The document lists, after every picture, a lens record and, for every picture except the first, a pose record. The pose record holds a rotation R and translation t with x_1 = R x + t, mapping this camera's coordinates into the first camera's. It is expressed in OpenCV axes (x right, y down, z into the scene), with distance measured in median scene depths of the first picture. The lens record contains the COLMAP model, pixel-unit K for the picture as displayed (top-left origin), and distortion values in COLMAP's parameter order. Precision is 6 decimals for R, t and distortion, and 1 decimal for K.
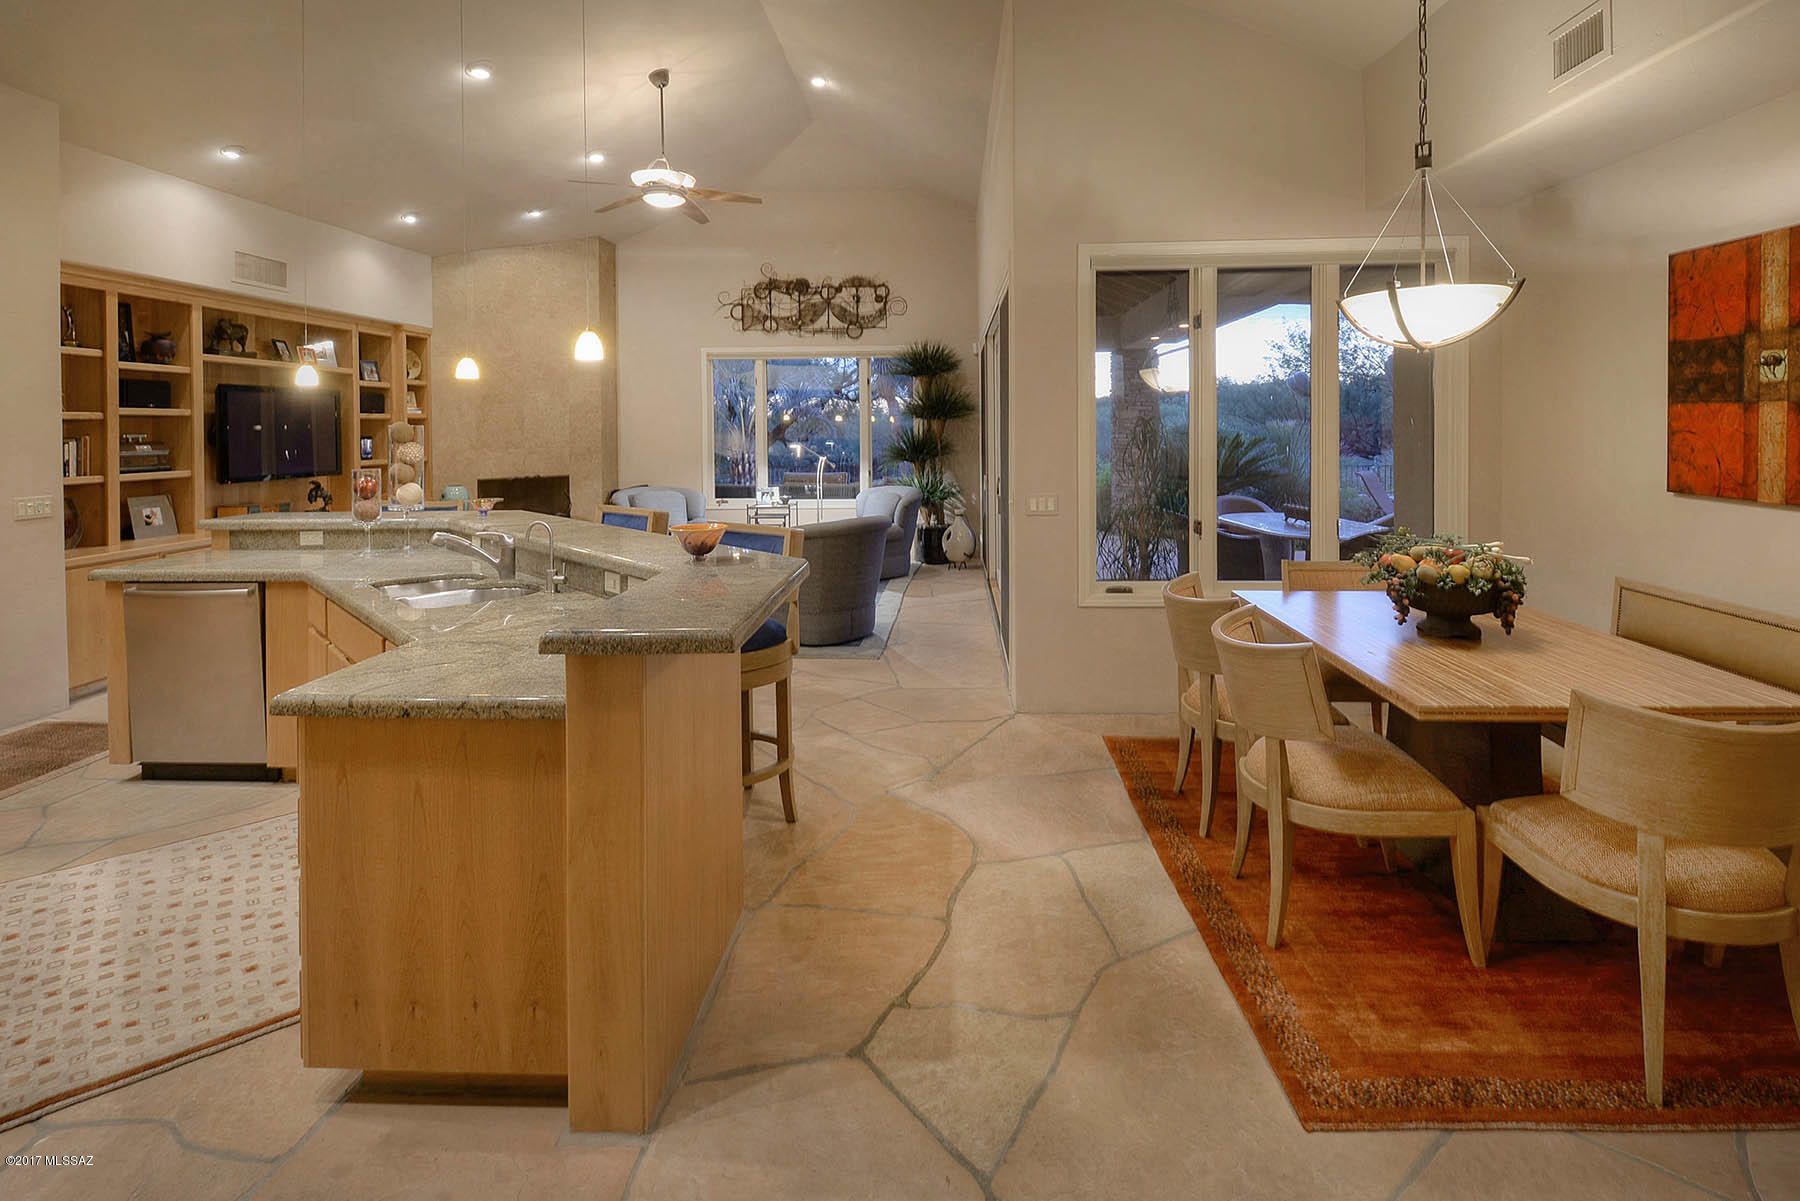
lens RADIAL K [[864.7, 0, 903.9], [0, 864.7, 496.9], [0, 0, 1]] dist [0.021604, -0.028462]
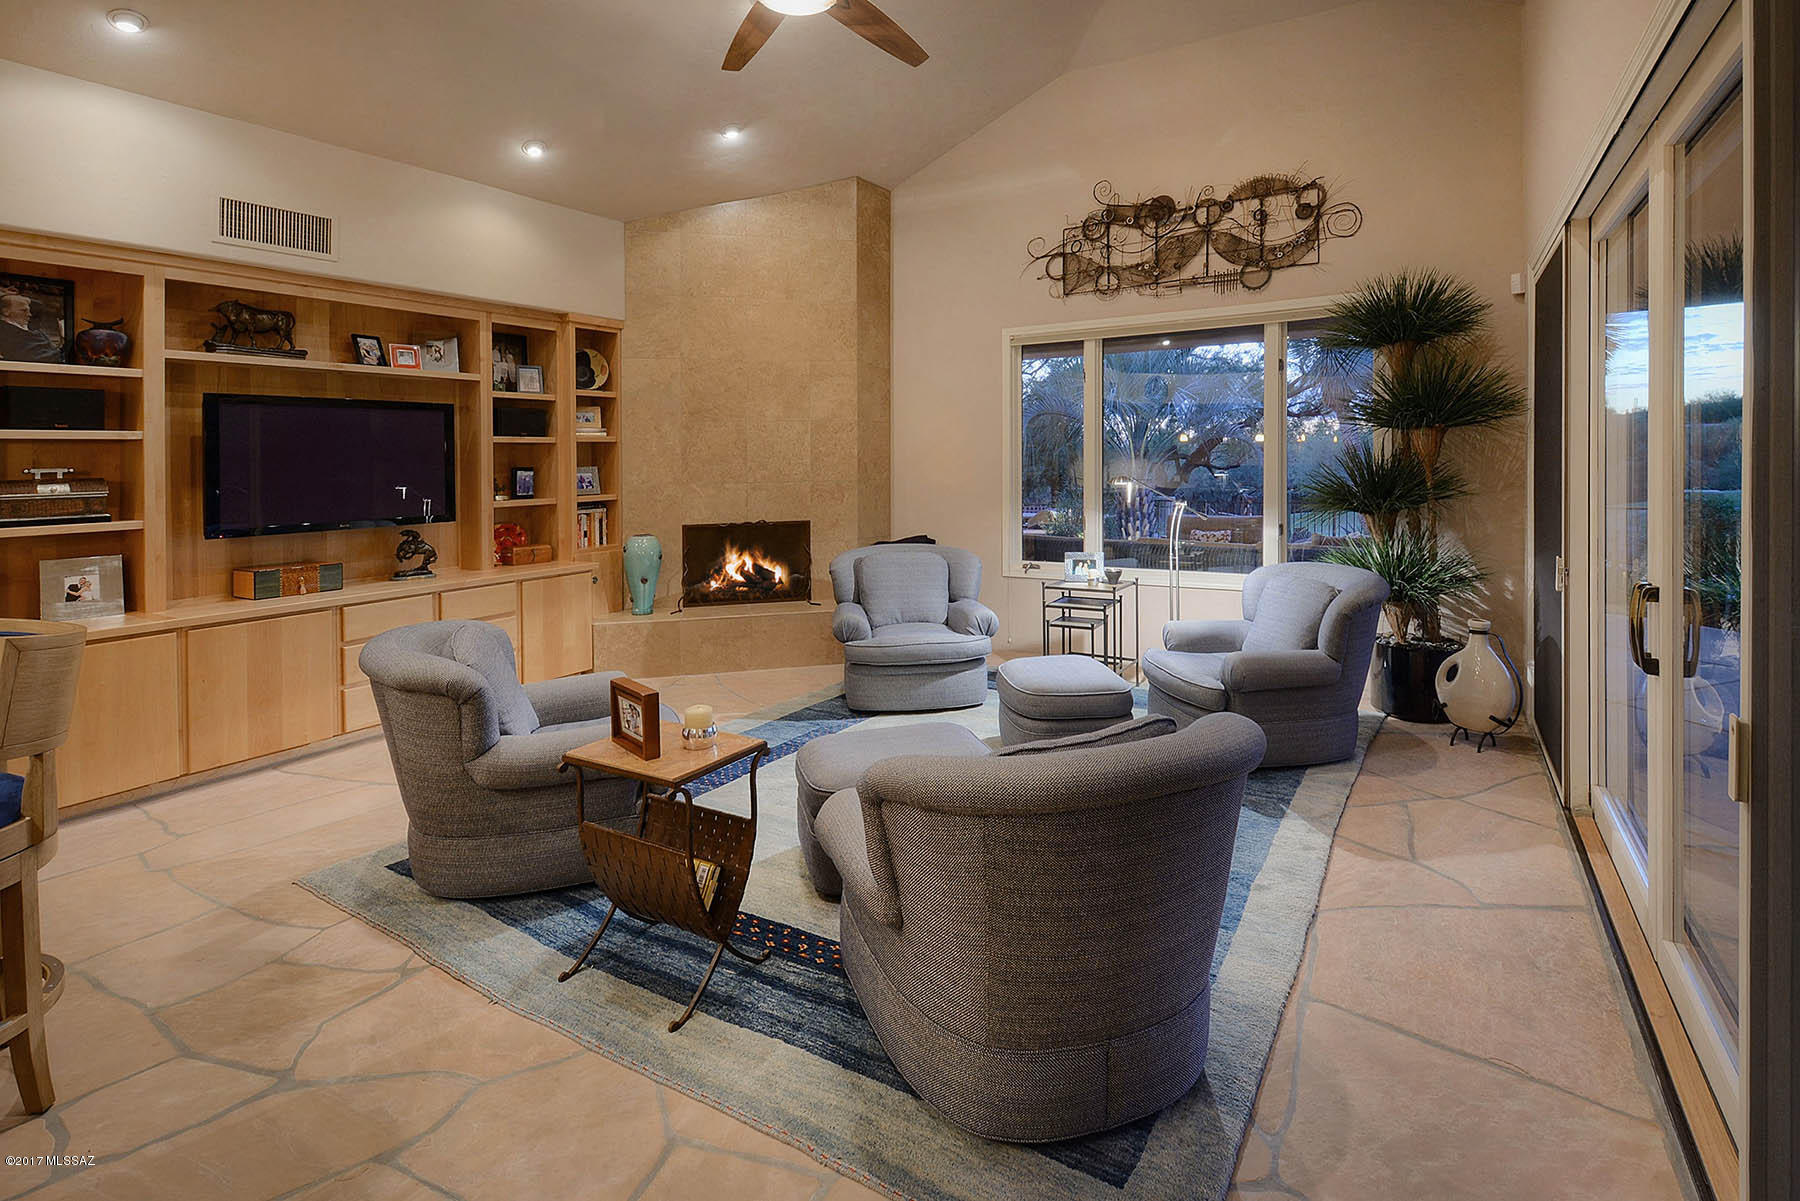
lens RADIAL K [[864.7, 0, 903.9], [0, 864.7, 496.9], [0, 0, 1]] dist [0.021604, -0.028462]
pose [[0.876972, 0.013625, -0.480349, 0.015249], [-0.028342, 0.999324, -0.023399, -0.029427], [0.479706, 0.034134, 0.876765, 0.409239]]
